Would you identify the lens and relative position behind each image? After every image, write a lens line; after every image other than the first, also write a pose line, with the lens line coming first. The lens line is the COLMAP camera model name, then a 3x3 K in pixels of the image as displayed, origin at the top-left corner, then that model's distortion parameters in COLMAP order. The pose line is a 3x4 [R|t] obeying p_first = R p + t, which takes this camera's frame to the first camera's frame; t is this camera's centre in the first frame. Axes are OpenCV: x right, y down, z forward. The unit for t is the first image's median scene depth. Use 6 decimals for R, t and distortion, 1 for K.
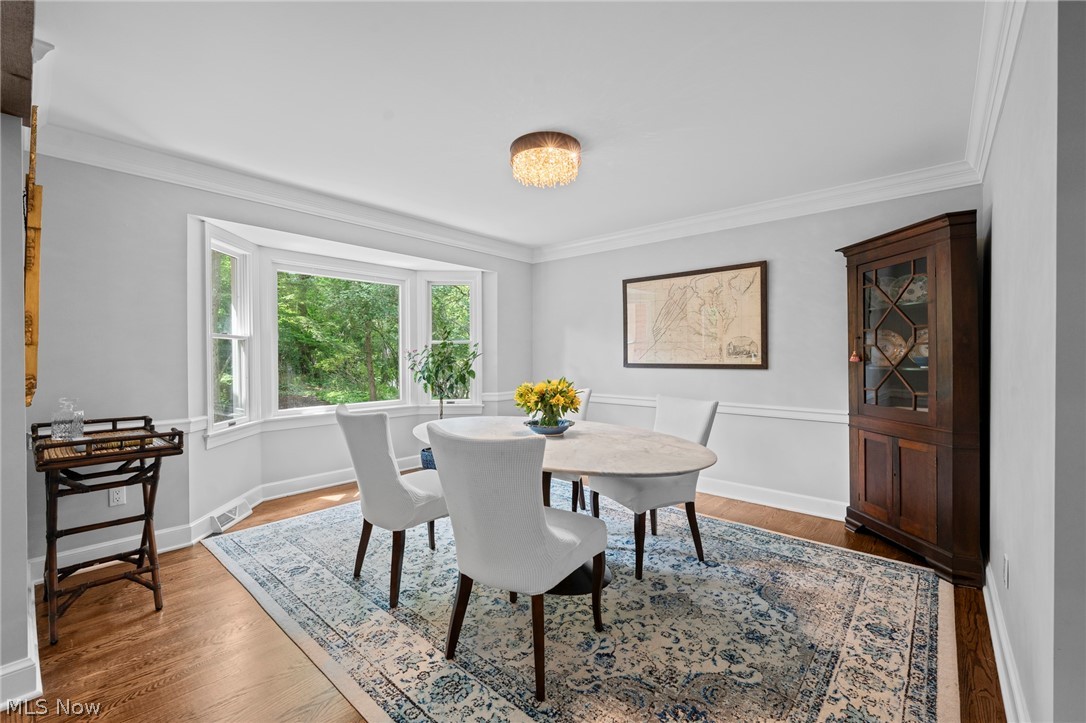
lens RADIAL K [[445.1, 0, 549.3], [0, 445.1, 362.1], [0, 0, 1]] dist [0.000837, 0.000130]
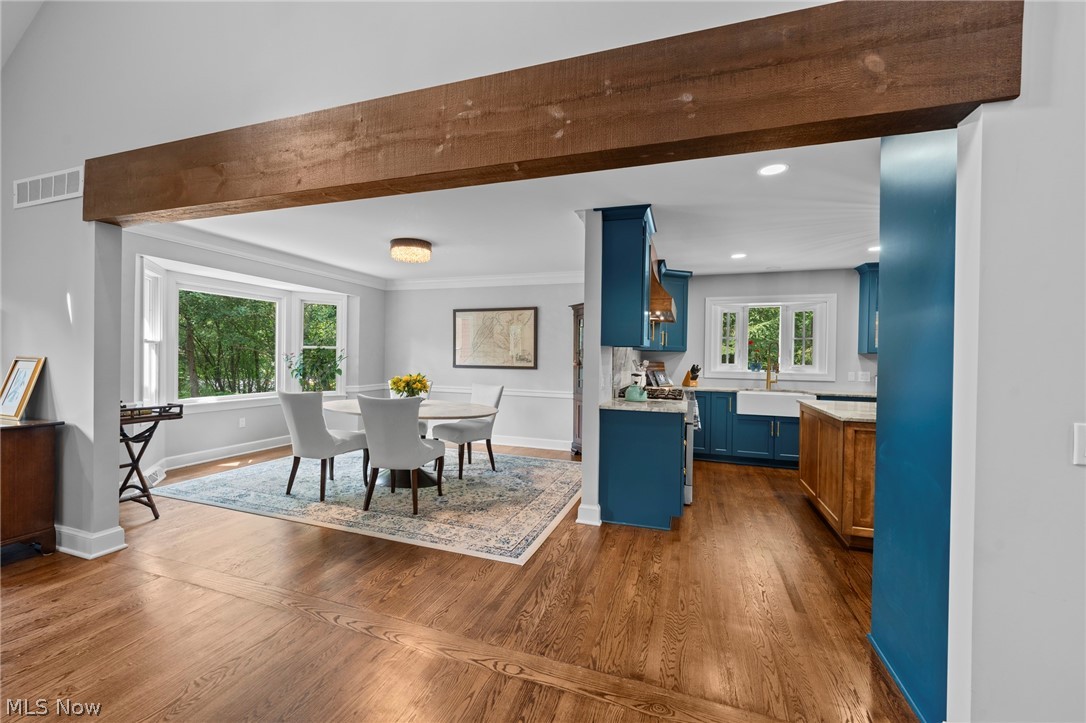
lens RADIAL K [[438.3, 0, 546.1], [0, 438.3, 360.1], [0, 0, 1]] dist [0.001979, 0.000080]
pose [[0.928600, 0.014052, 0.370815, -0.150139], [-0.011521, 0.999893, -0.009039, -0.006880], [-0.370902, 0.004121, 0.928663, -0.817749]]
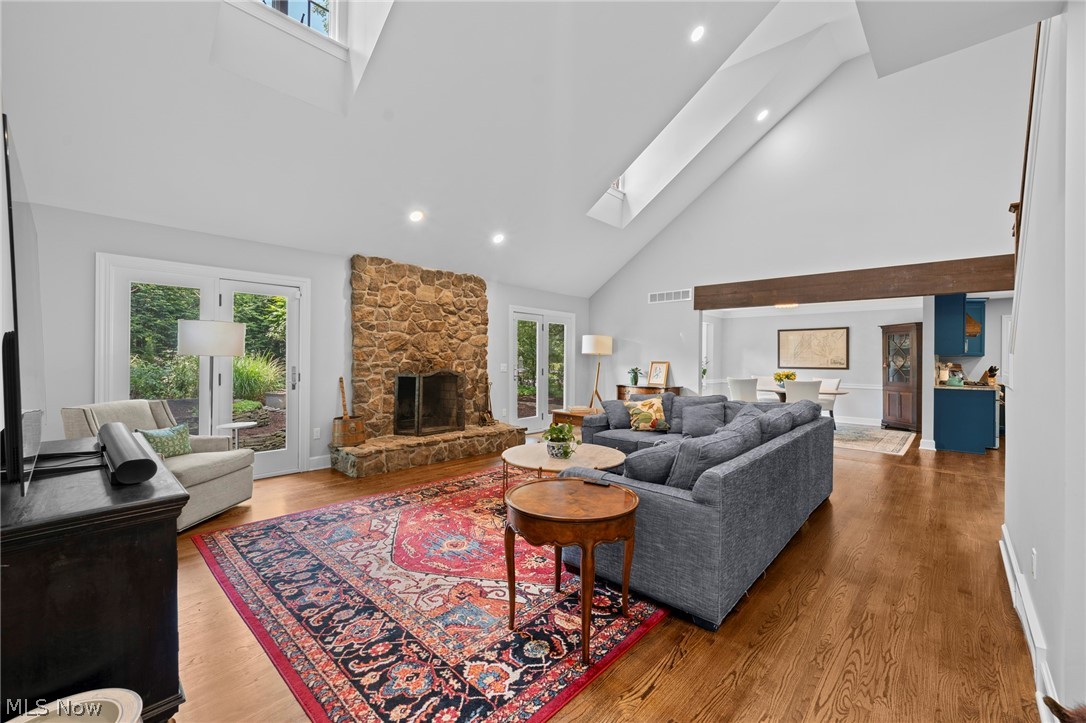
lens RADIAL K [[445.1, 0, 548.0], [0, 445.1, 359.8], [0, 0, 1]] dist [0.000837, 0.000130]
pose [[0.998978, 0.010424, -0.043975, -1.515823], [-0.011231, 0.999772, -0.018148, 0.035229], [0.043776, 0.018623, 0.998868, -2.192937]]
